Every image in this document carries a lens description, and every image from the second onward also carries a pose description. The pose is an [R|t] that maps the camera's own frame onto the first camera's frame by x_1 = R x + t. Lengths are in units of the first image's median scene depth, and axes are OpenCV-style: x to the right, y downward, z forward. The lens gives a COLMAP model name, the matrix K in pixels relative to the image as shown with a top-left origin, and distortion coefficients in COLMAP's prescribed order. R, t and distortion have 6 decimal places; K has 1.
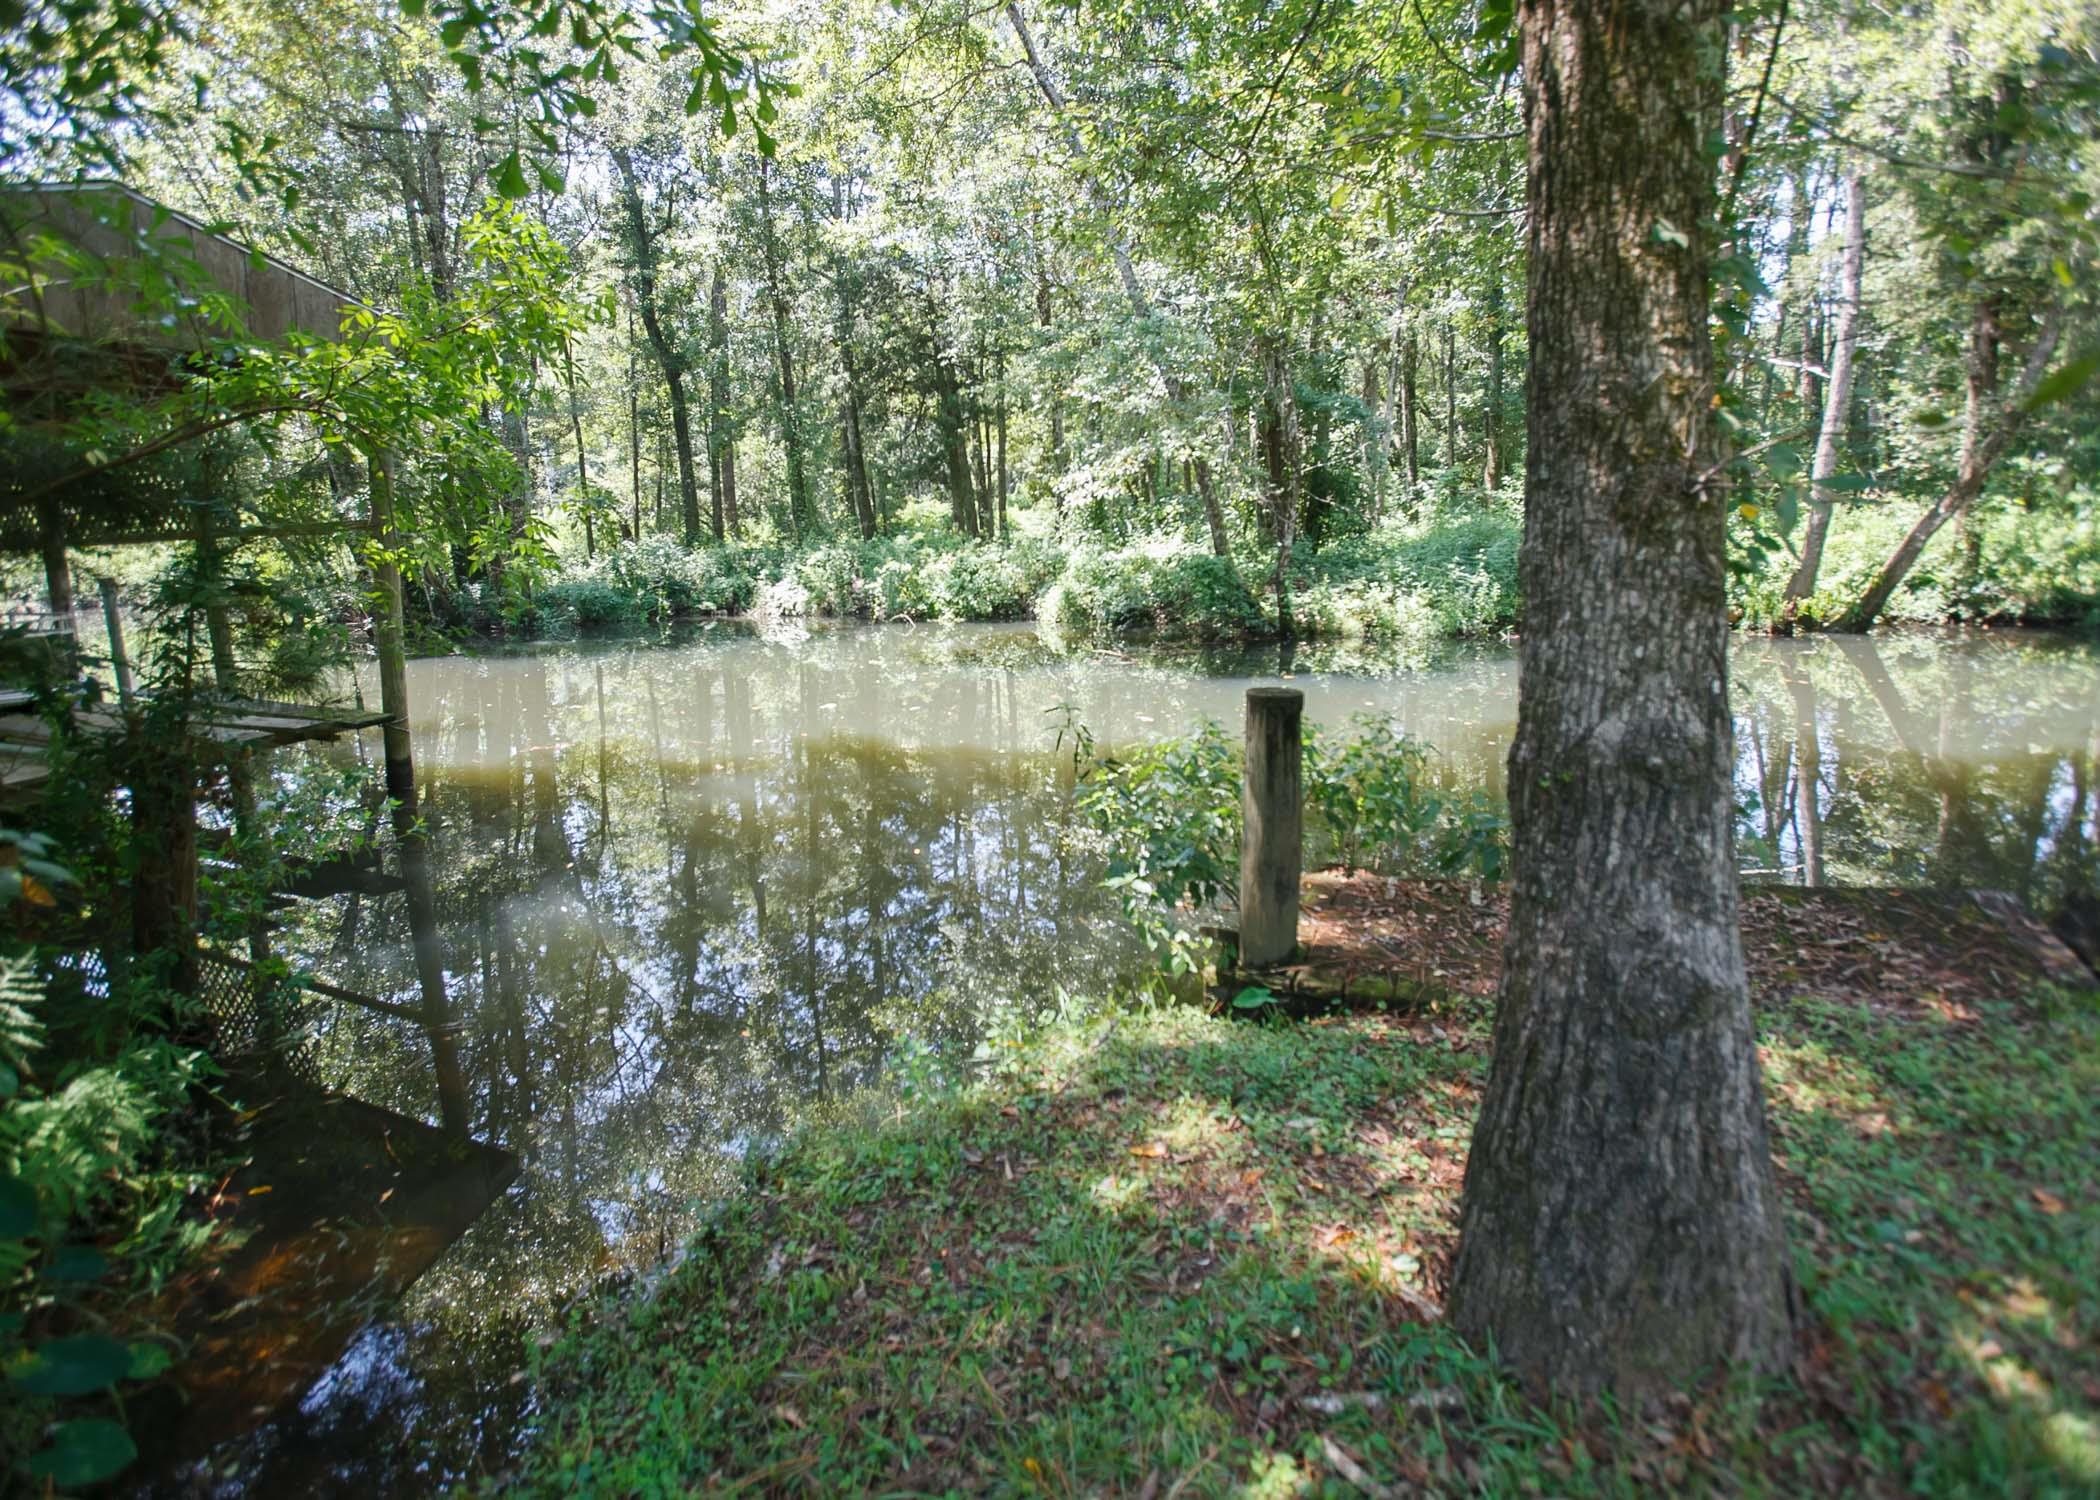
lens RADIAL K [[1141.7, 0, 1056.1], [0, 1141.7, 686.9], [0, 0, 1]] dist [-0.059108, 0.032457]
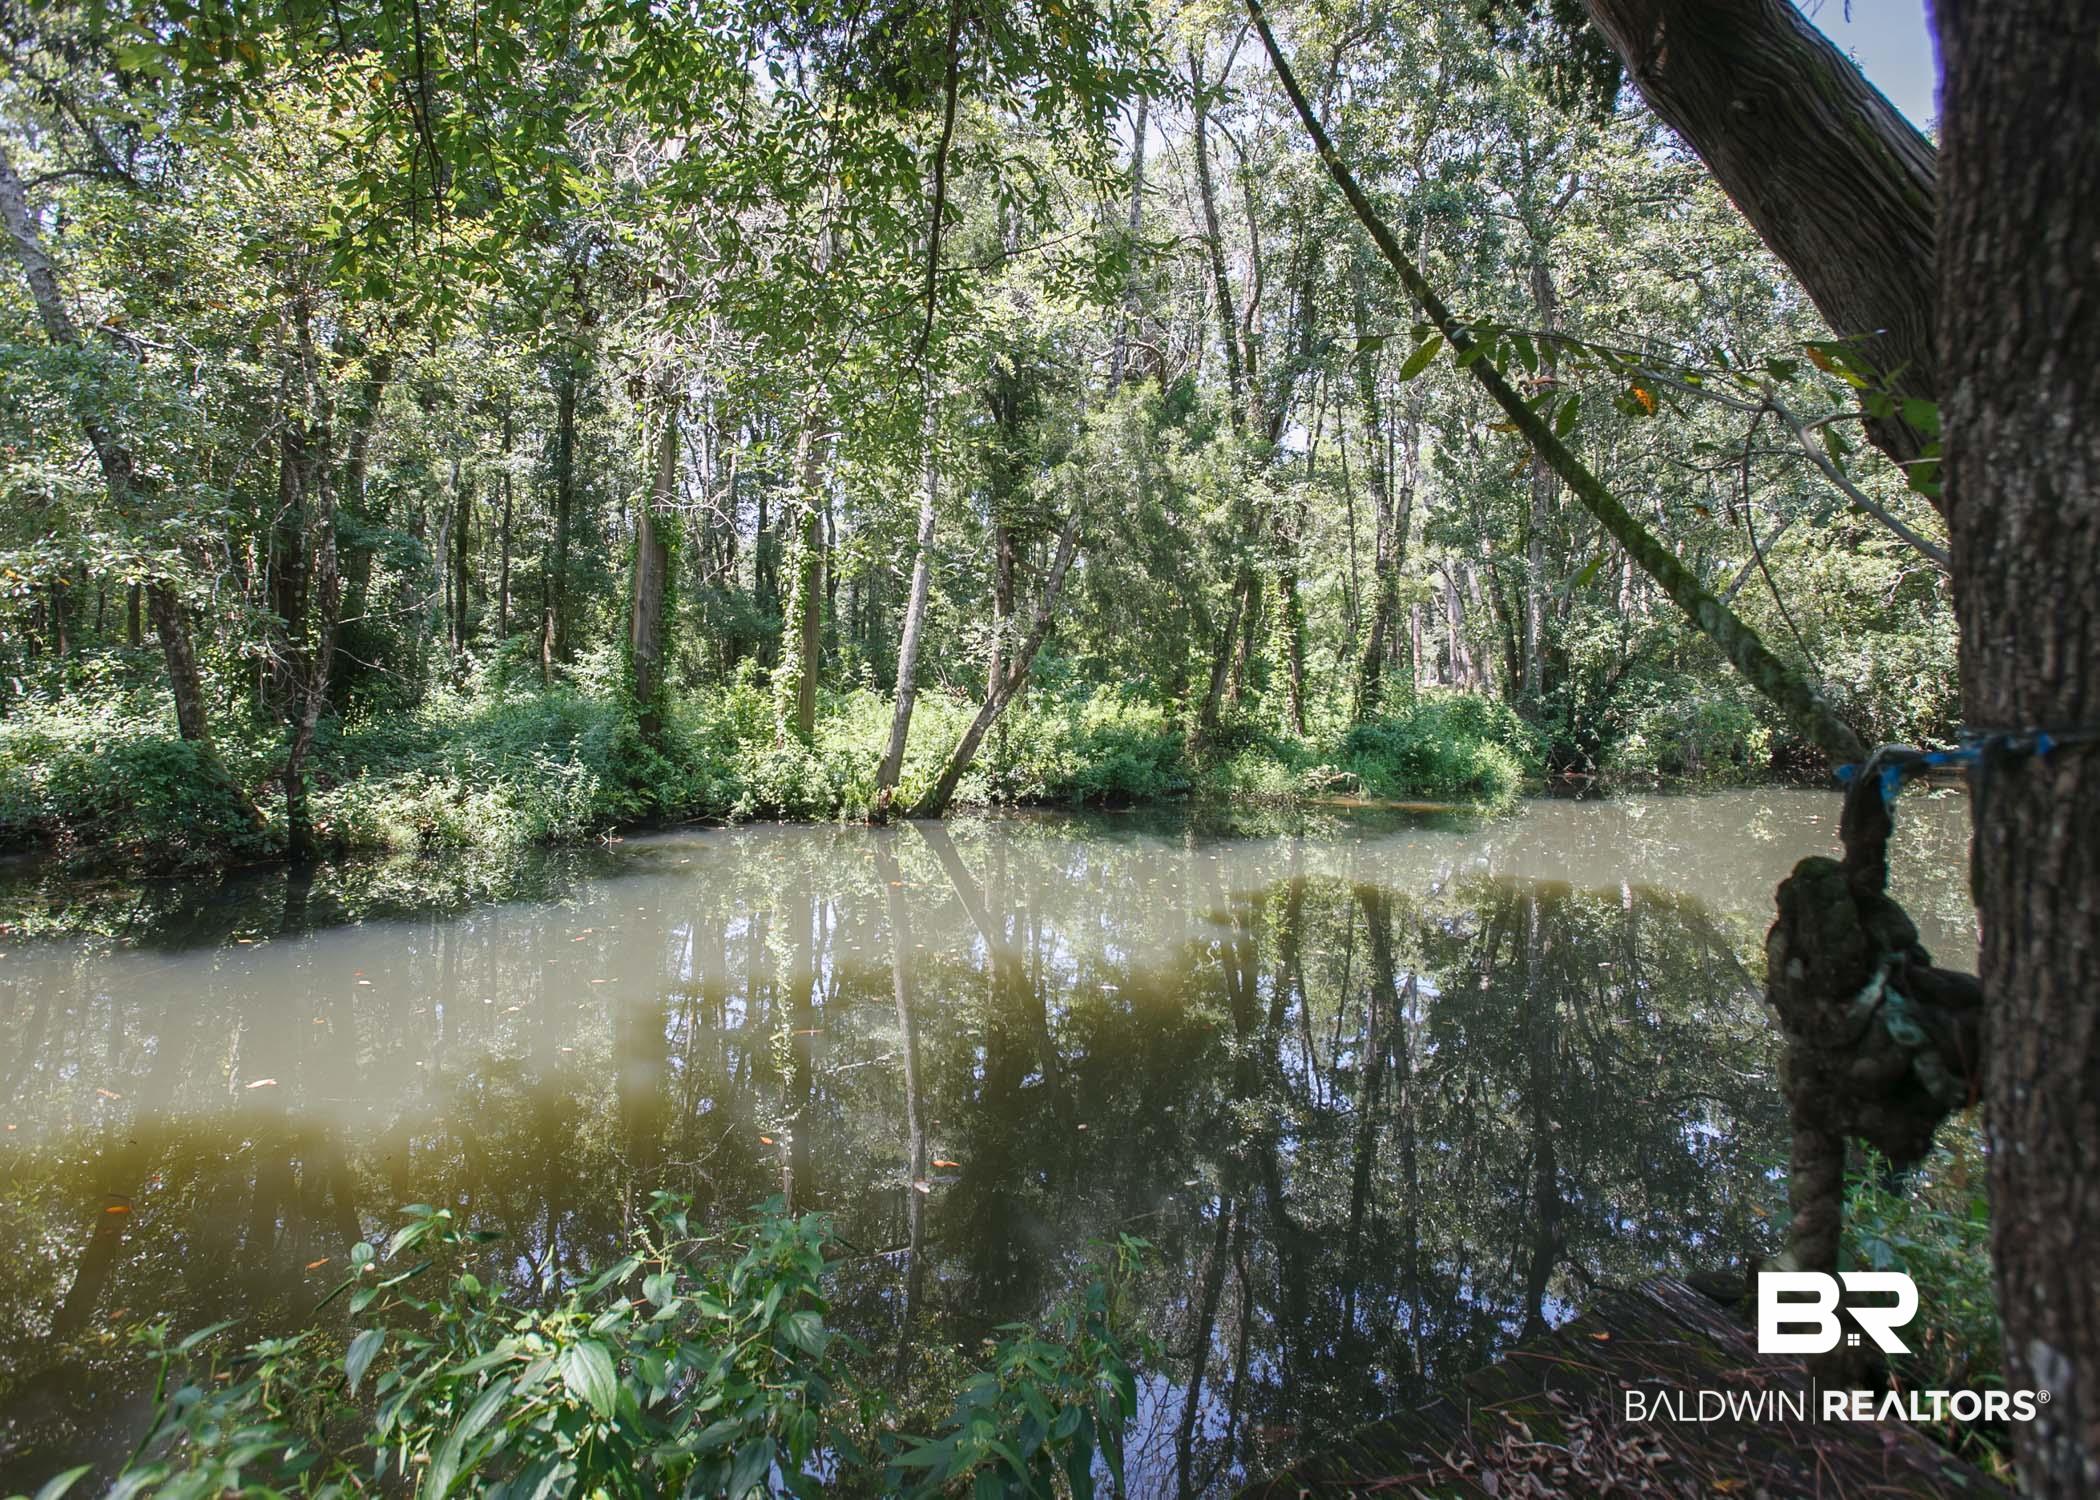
lens RADIAL K [[1108.3, 0, 1025.5], [0, 1108.3, 646.0], [0, 0, 1]] dist [-0.052567, 0.030543]
pose [[0.691573, 0.071568, 0.718752, 0.021956], [0.067066, 0.984418, -0.162551, -0.032249], [-0.719186, 0.160620, 0.675997, 0.209764]]
